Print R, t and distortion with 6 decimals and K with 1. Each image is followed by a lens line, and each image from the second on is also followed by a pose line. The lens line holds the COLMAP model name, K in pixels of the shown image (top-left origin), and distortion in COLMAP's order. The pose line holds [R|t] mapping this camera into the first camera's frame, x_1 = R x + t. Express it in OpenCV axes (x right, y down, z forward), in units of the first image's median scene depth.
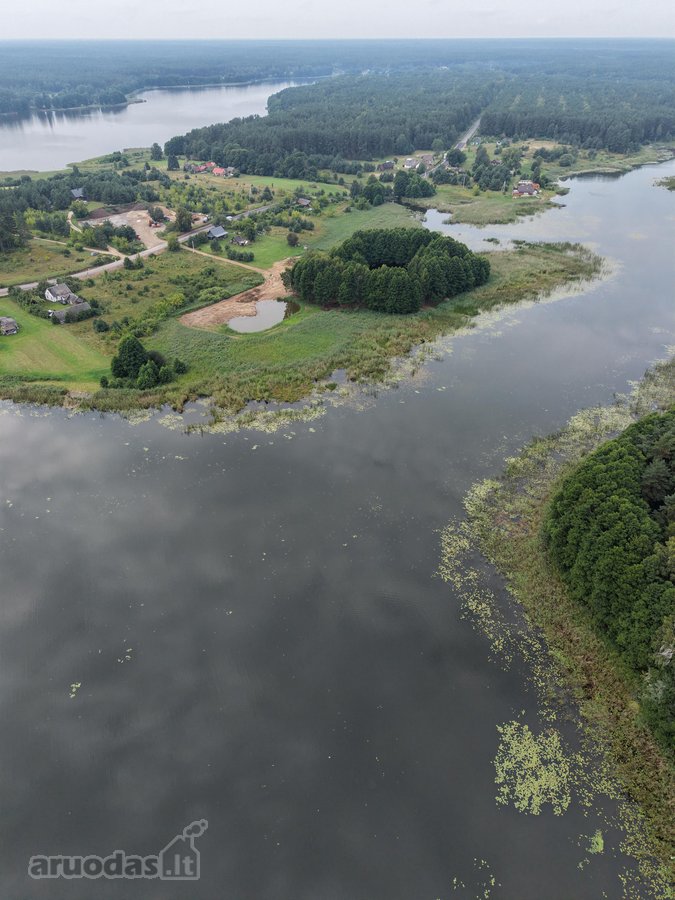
lens RADIAL K [[602.5, 0, 336.1], [0, 602.5, 445.4], [0, 0, 1]] dist [0.033421, -0.029402]
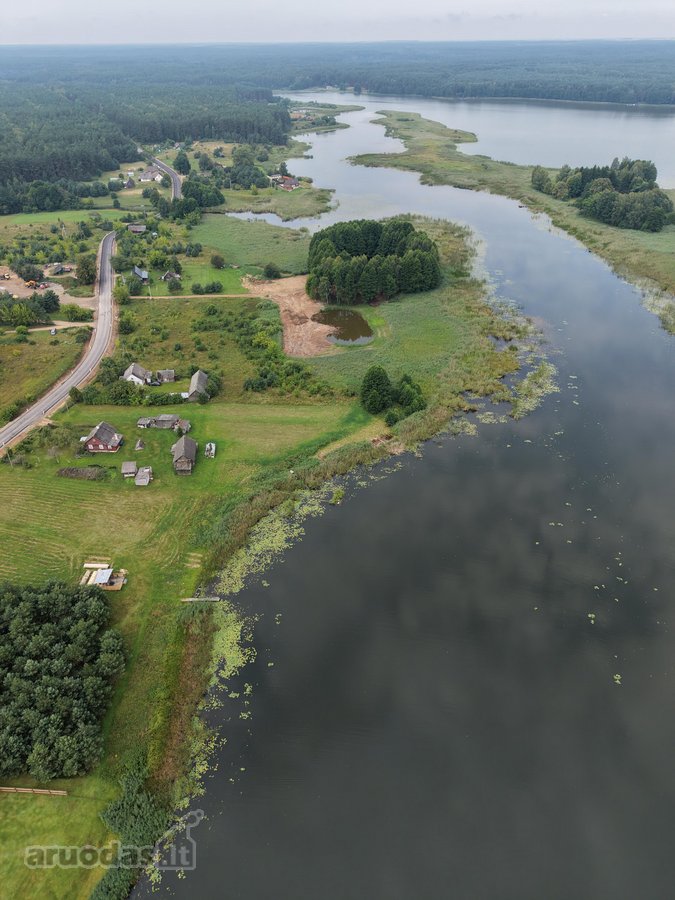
lens RADIAL K [[598.0, 0, 337.5], [0, 598.0, 450.0], [0, 0, 1]] dist [0.044942, -0.043990]
pose [[0.708750, -0.402529, 0.579348, -0.601347], [0.402898, 0.905089, 0.135964, -0.131608], [-0.579091, 0.137053, 0.803660, 0.192035]]
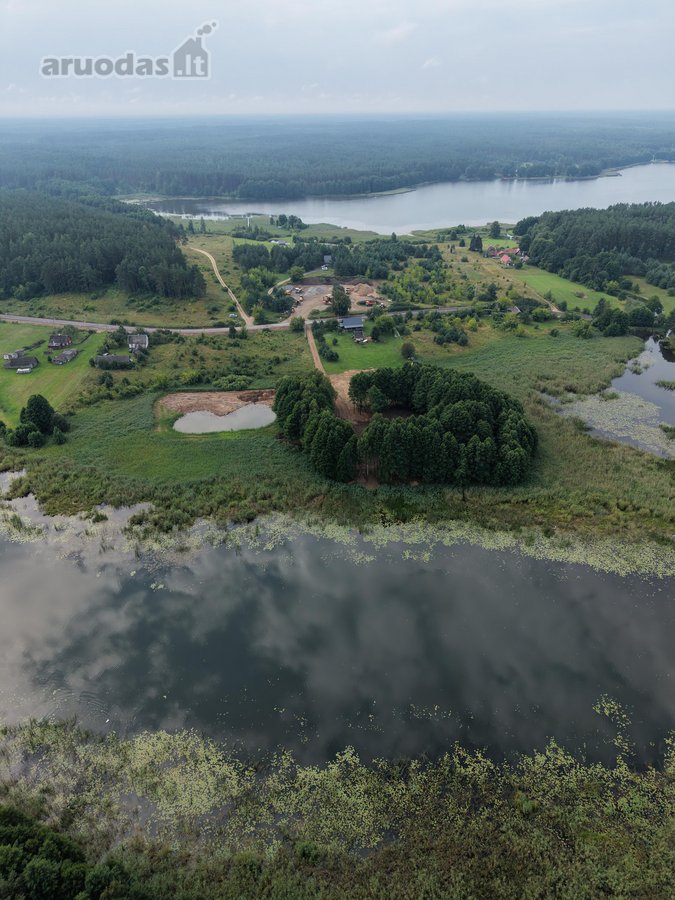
lens RADIAL K [[602.5, 0, 336.1], [0, 602.5, 445.4], [0, 0, 1]] dist [0.033421, -0.029402]
pose [[0.677273, 0.352947, -0.645545, 0.456076], [-0.405645, 0.911144, 0.072580, -0.242223], [0.613802, 0.212706, 0.760265, 0.329641]]
